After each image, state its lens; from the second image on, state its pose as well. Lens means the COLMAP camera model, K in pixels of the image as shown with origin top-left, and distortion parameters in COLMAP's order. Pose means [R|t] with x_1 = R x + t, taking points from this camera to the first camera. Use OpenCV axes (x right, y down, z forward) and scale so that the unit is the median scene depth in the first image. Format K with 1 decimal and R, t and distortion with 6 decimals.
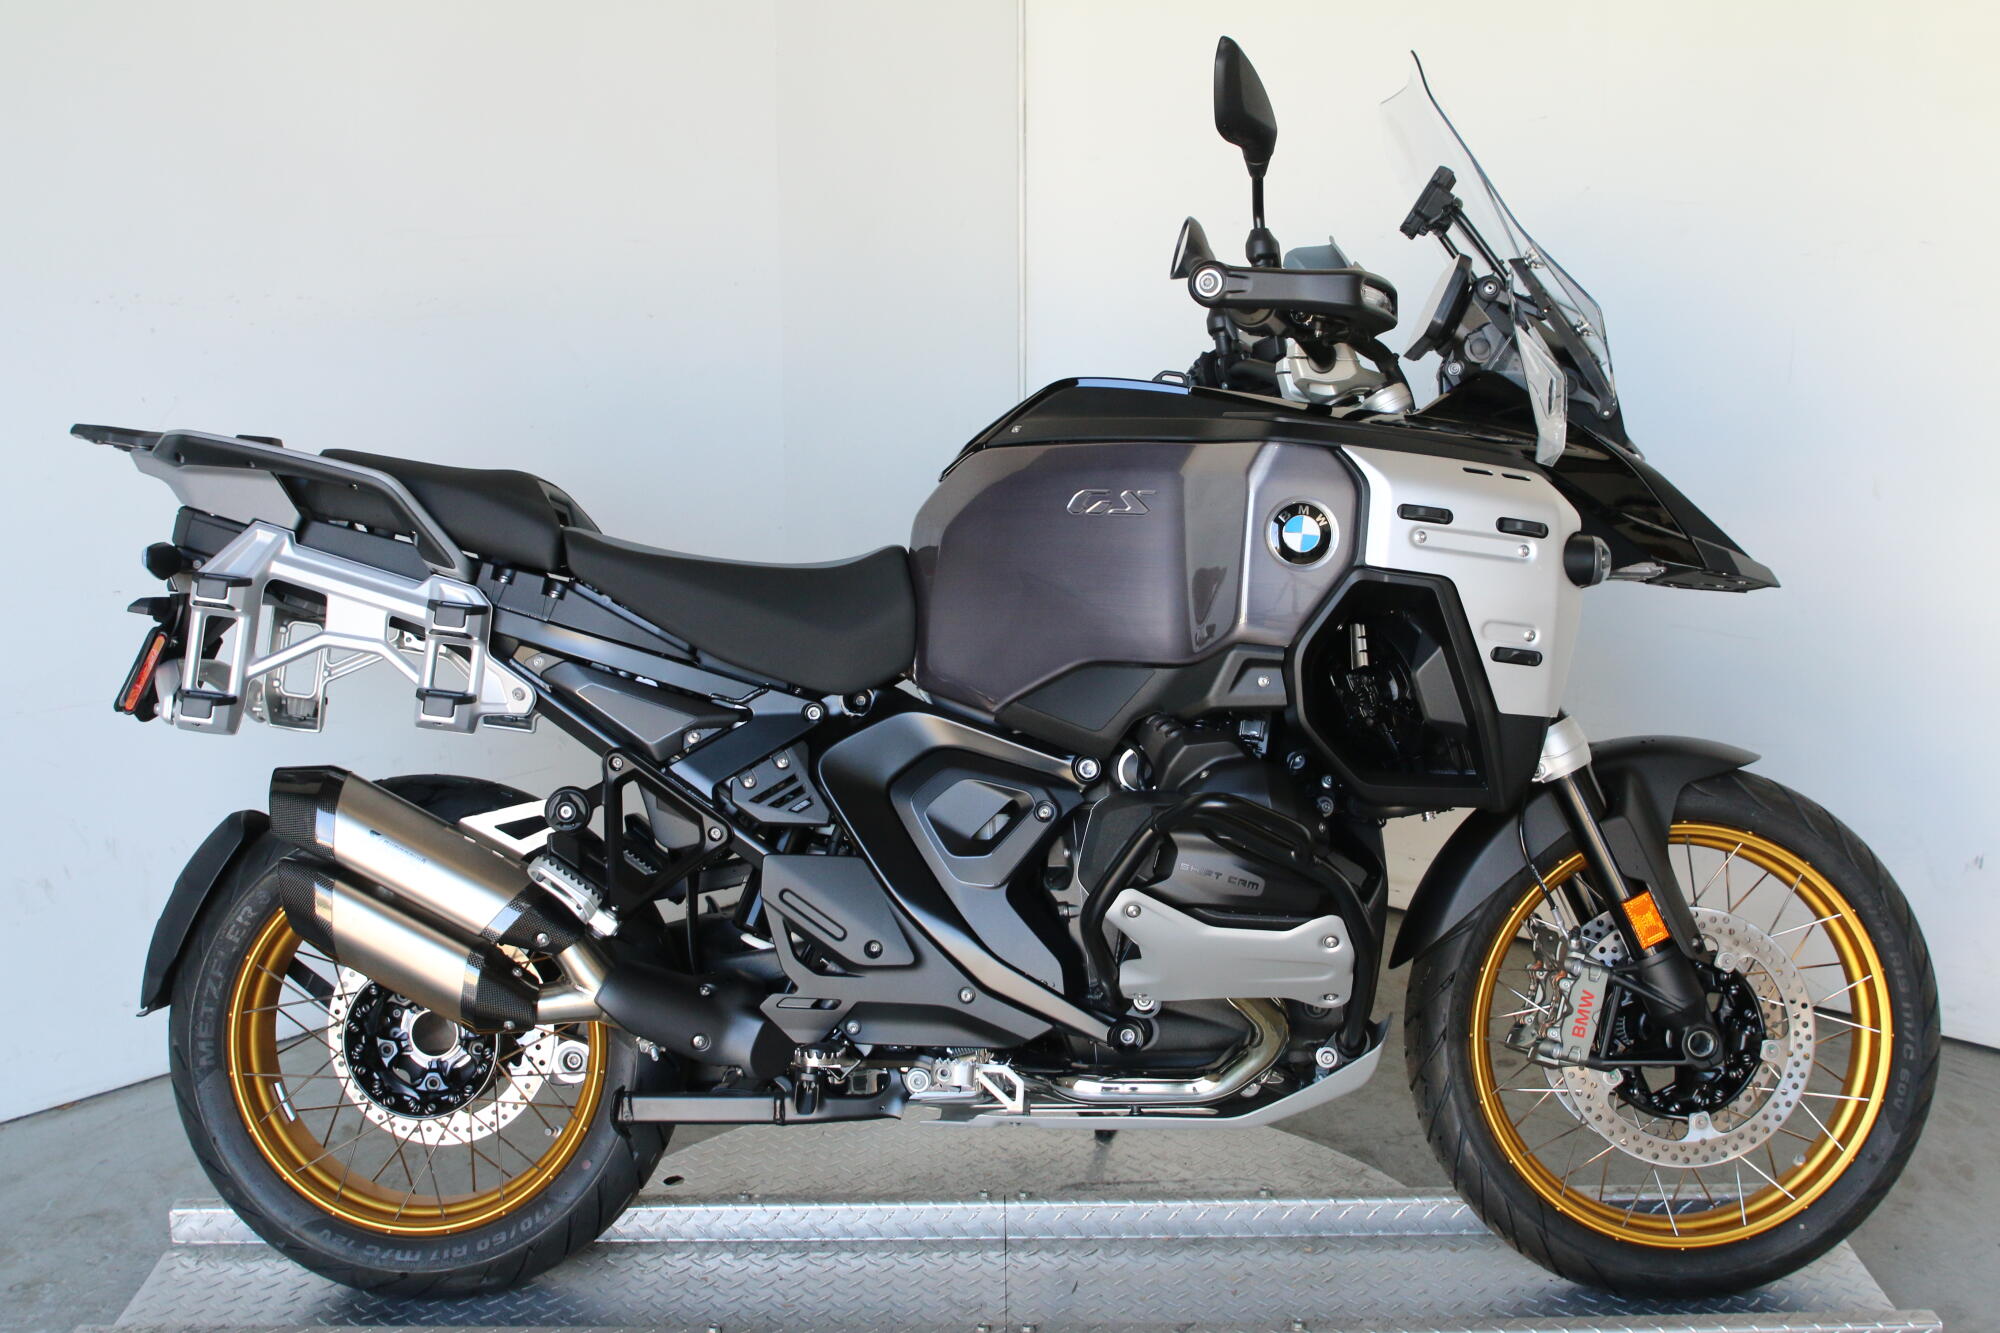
lens RADIAL K [[2286.9, 0, 997.3], [0, 2286.9, 676.5], [0, 0, 1]] dist [-0.093510, 0.000000]
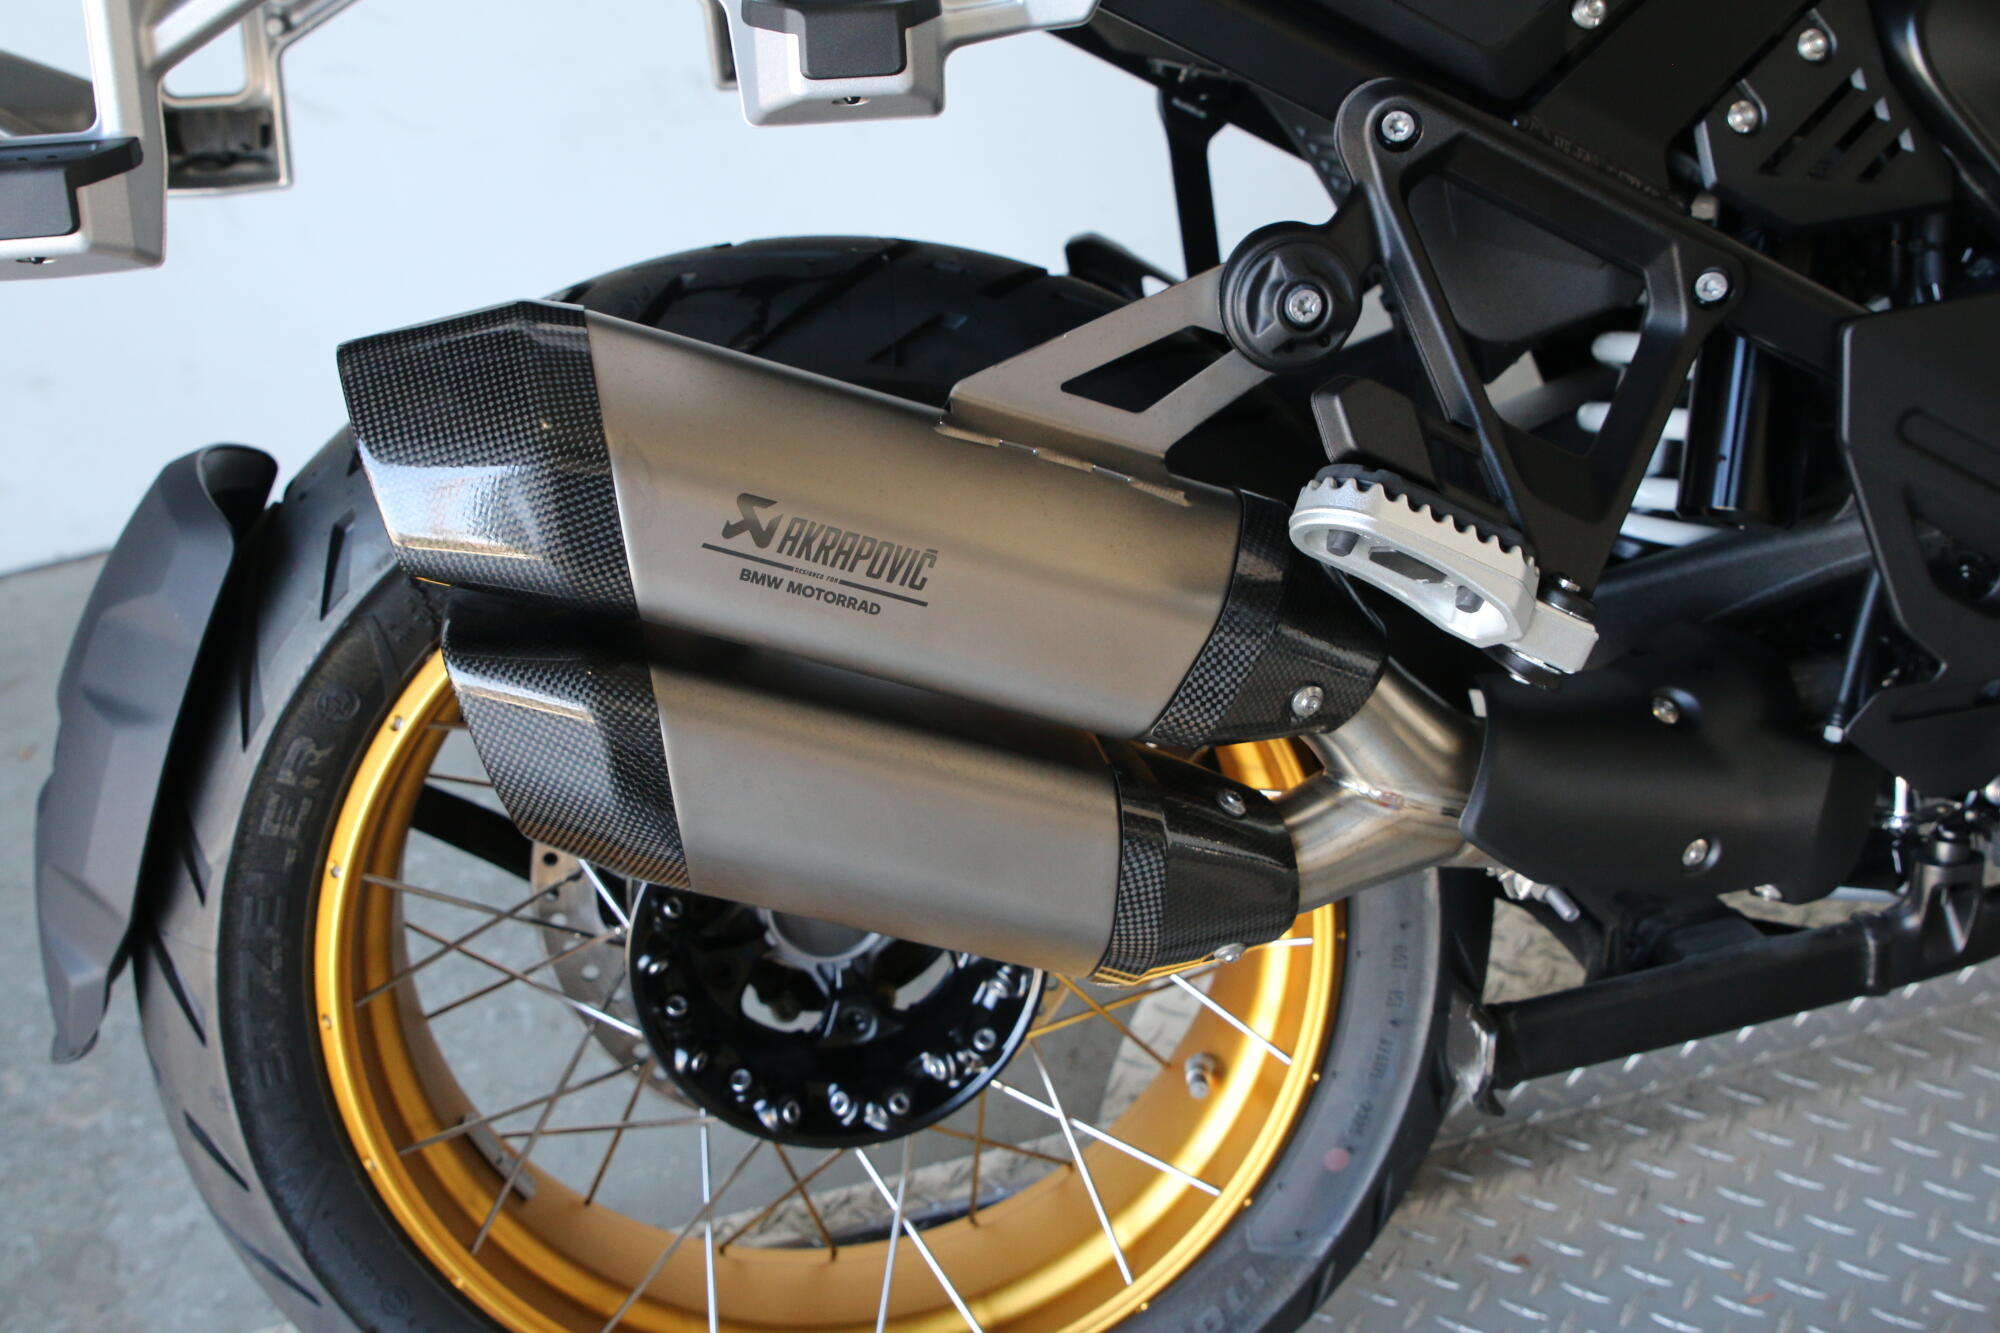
lens RADIAL K [[2286.9, 0, 989.9], [0, 2286.9, 662.9], [0, 0, 1]] dist [-0.093510, 0.000000]
pose [[0.971503, -0.206234, 0.116827, -0.275366], [0.157360, 0.929784, 0.332775, -0.008201], [-0.177254, -0.304908, 0.935742, 0.679958]]
